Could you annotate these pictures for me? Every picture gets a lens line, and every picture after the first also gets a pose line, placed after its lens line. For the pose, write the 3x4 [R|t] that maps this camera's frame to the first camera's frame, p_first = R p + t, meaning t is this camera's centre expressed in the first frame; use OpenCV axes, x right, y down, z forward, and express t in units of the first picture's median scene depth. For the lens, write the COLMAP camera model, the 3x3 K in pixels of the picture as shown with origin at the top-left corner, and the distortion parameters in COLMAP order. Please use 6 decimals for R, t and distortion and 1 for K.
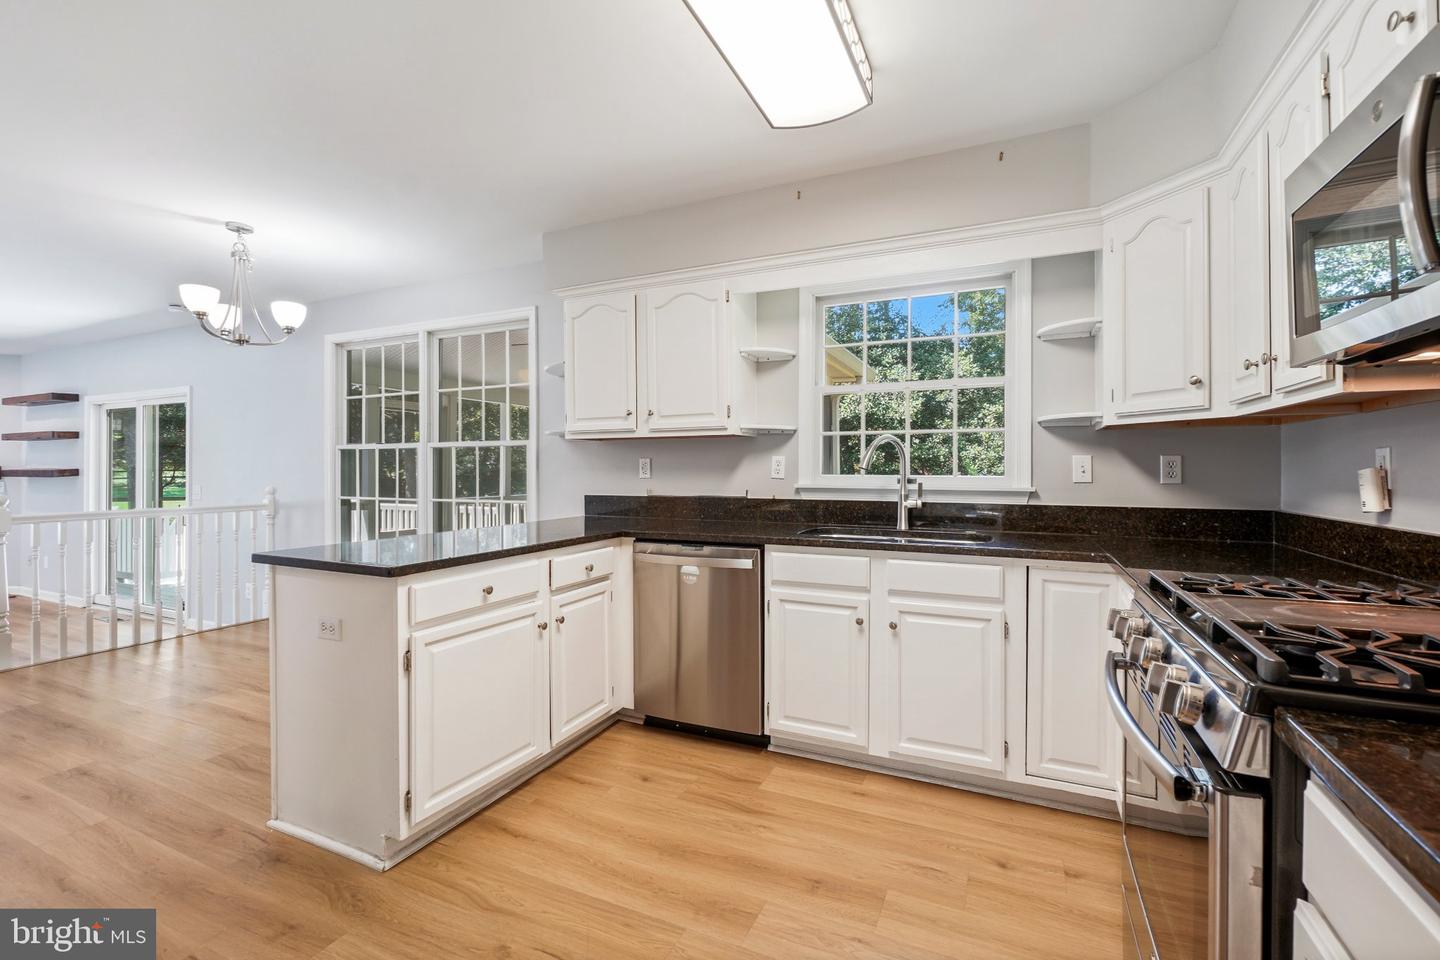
lens RADIAL K [[598.3, 0, 754.4], [0, 598.3, 471.7], [0, 0, 1]] dist [0.000675, 0.000131]
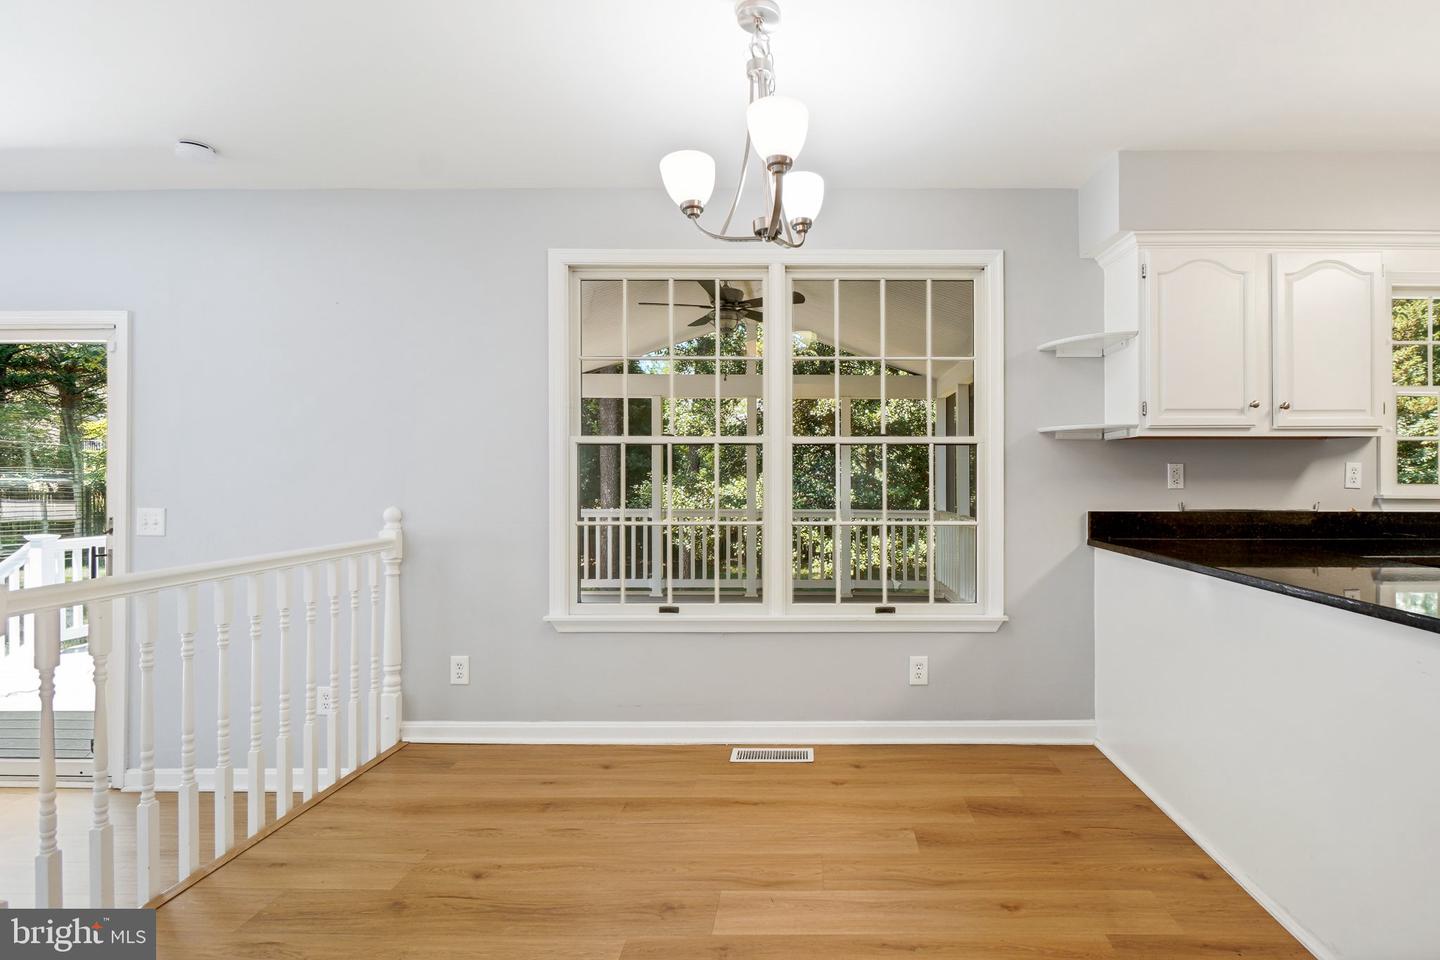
lens RADIAL K [[639.0, 0, 720.0], [0, 639.0, 480.0], [0, 0, 1]] dist [-0.003051, -0.000338]
pose [[0.916734, -0.001982, 0.399494, -1.066098], [0.001135, 0.999997, 0.002356, -0.003216], [-0.399498, -0.001706, 0.916733, 0.469426]]
